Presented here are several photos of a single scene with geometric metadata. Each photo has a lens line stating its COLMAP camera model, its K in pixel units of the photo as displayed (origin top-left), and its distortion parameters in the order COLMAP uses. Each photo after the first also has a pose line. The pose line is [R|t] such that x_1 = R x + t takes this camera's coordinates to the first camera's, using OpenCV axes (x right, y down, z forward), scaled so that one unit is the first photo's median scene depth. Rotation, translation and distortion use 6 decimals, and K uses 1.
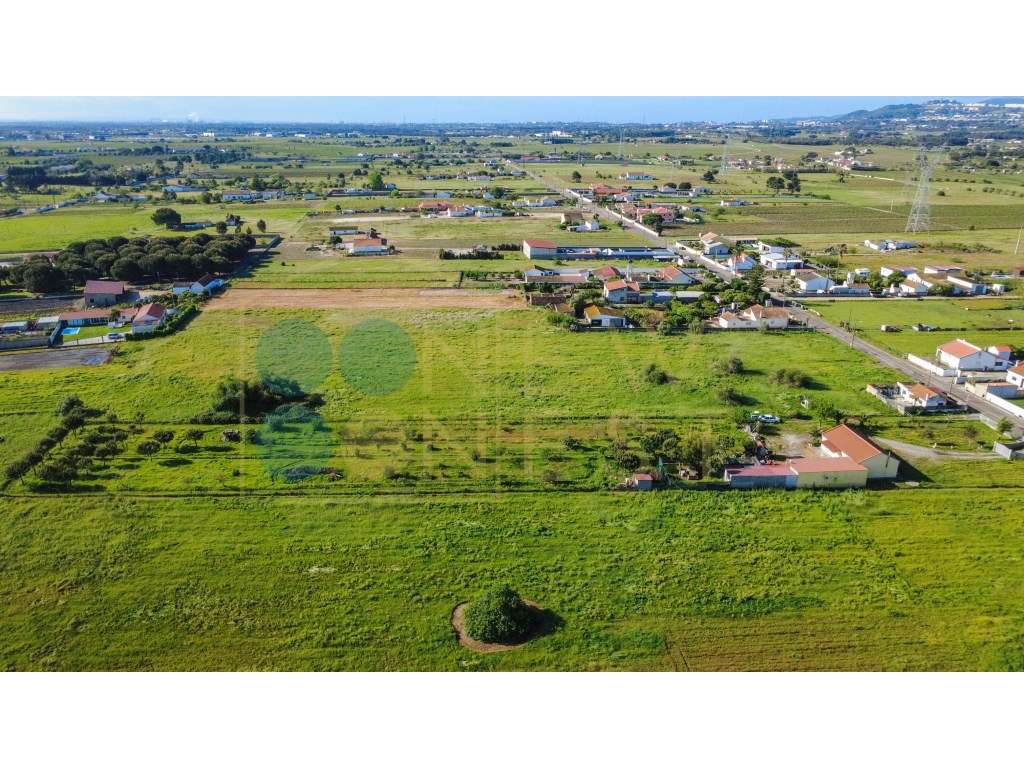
lens RADIAL K [[753.0, 0, 512.0], [0, 753.0, 384.0], [0, 0, 1]] dist [0.001188, -0.002858]
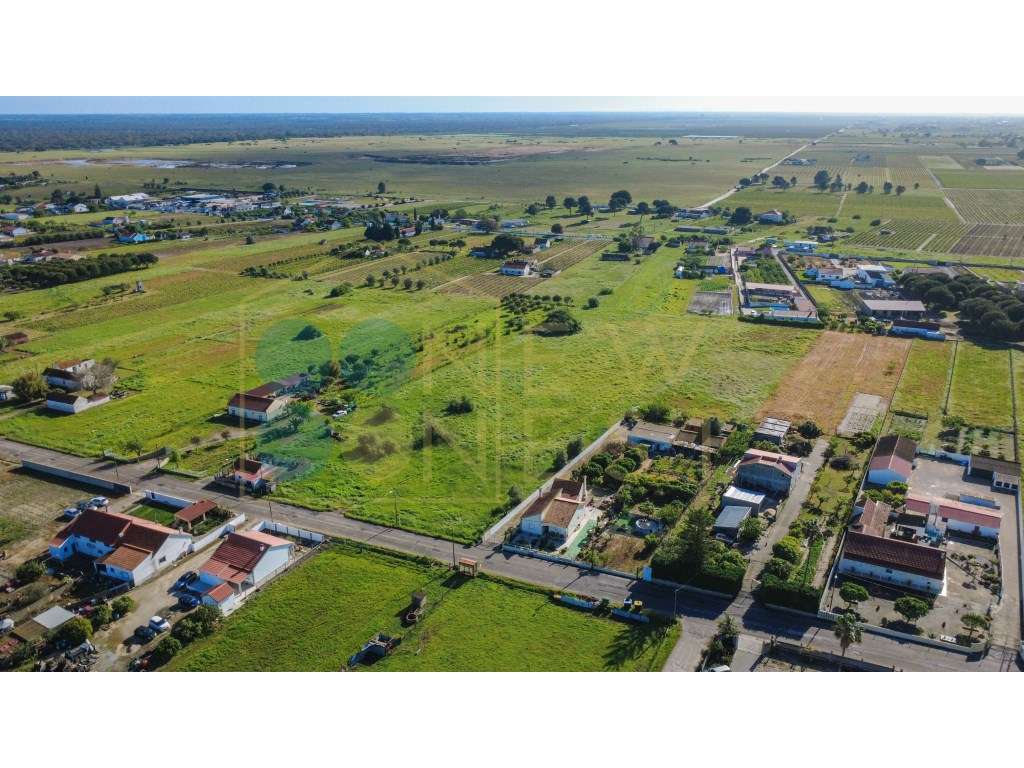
lens RADIAL K [[791.3, 0, 510.8], [0, 791.3, 383.9], [0, 0, 1]] dist [0.002463, -0.004356]
pose [[-0.519283, 0.274740, -0.809236, 1.022923], [-0.282750, 0.838353, 0.466065, -0.568542], [0.806472, 0.470831, -0.357659, 1.371749]]
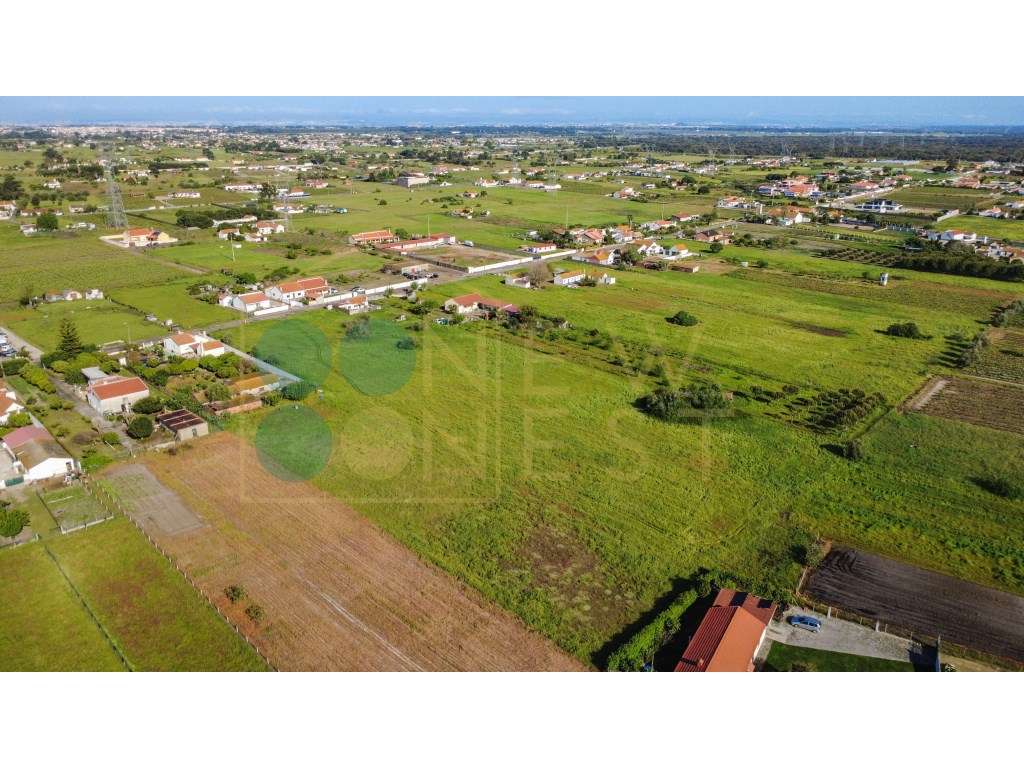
lens RADIAL K [[766.7, 0, 512.1], [0, 766.7, 380.9], [0, 0, 1]] dist [0.000551, -0.000126]
pose [[-0.676093, -0.242434, 0.695790, -0.797374], [0.239223, 0.820939, 0.518489, -0.554828], [-0.696901, 0.516996, -0.497036, 1.456642]]
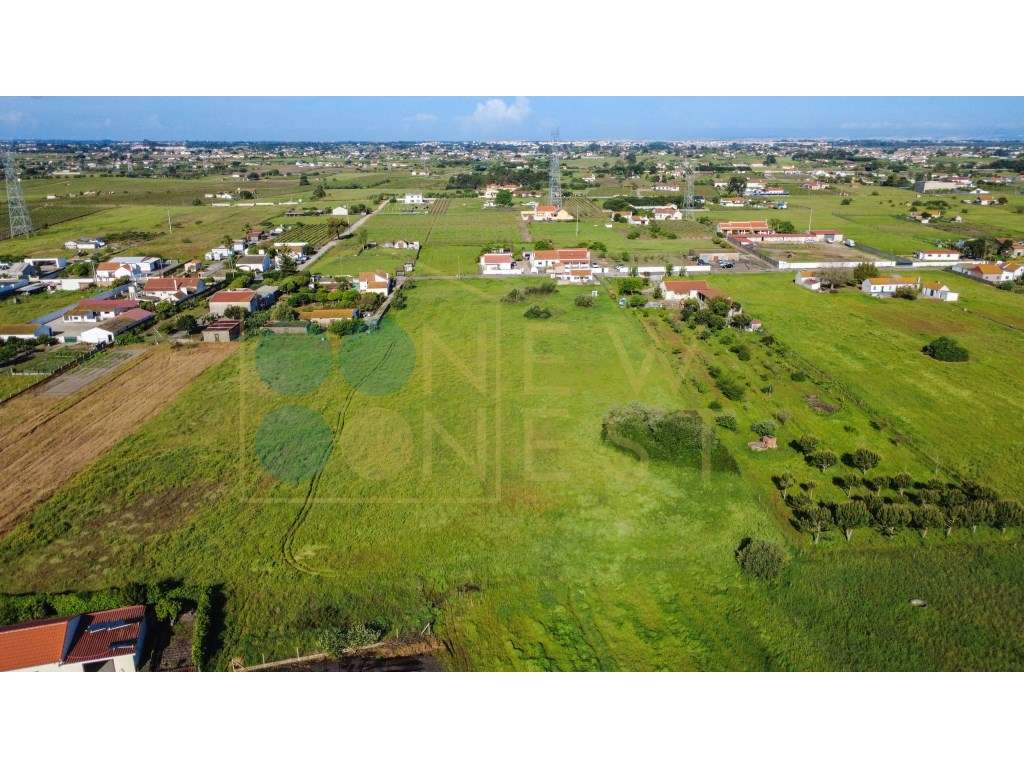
lens RADIAL K [[778.9, 0, 512.4], [0, 778.9, 362.5], [0, 0, 1]] dist [-0.002438, 0.004130]
pose [[0.006123, -0.280402, 0.959863, -0.891929], [0.335675, 0.904761, 0.262164, -0.247099], [-0.941958, 0.320597, 0.099664, 0.882649]]
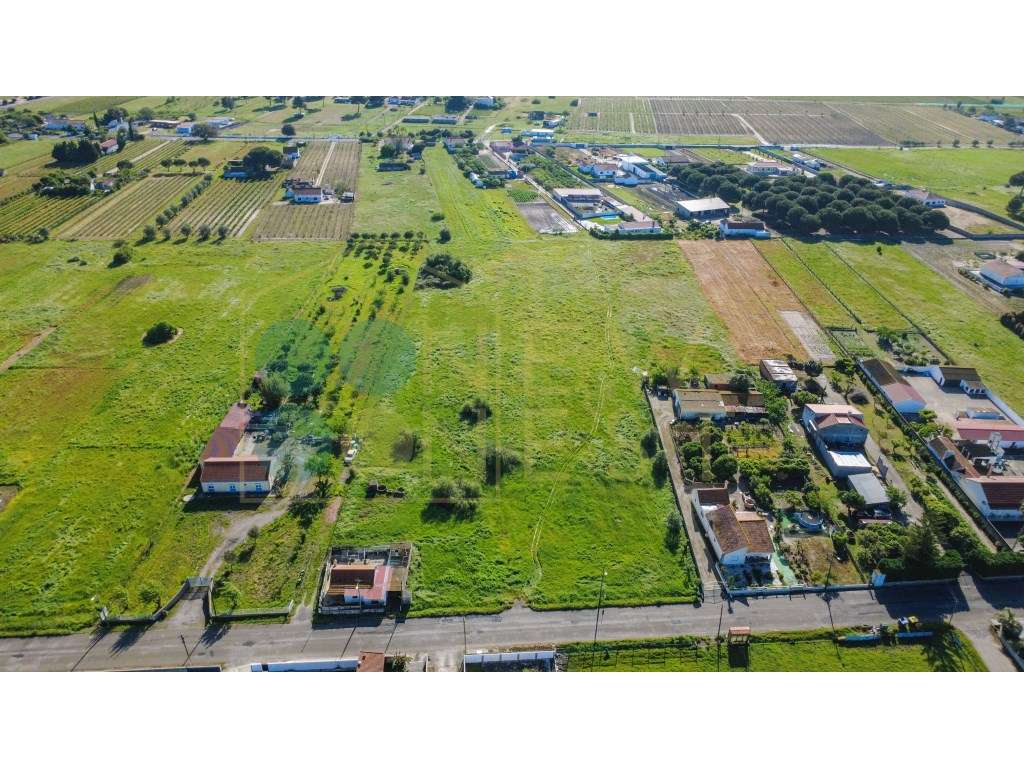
lens RADIAL K [[744.0, 0, 512.0], [0, 744.0, 384.0], [0, 0, 1]] dist [0.000396, 0.000647]
pose [[-0.038654, 0.486108, -0.873043, 0.953796], [-0.356567, 0.809469, 0.466497, -0.474777], [0.933470, 0.329330, 0.142041, 0.839133]]
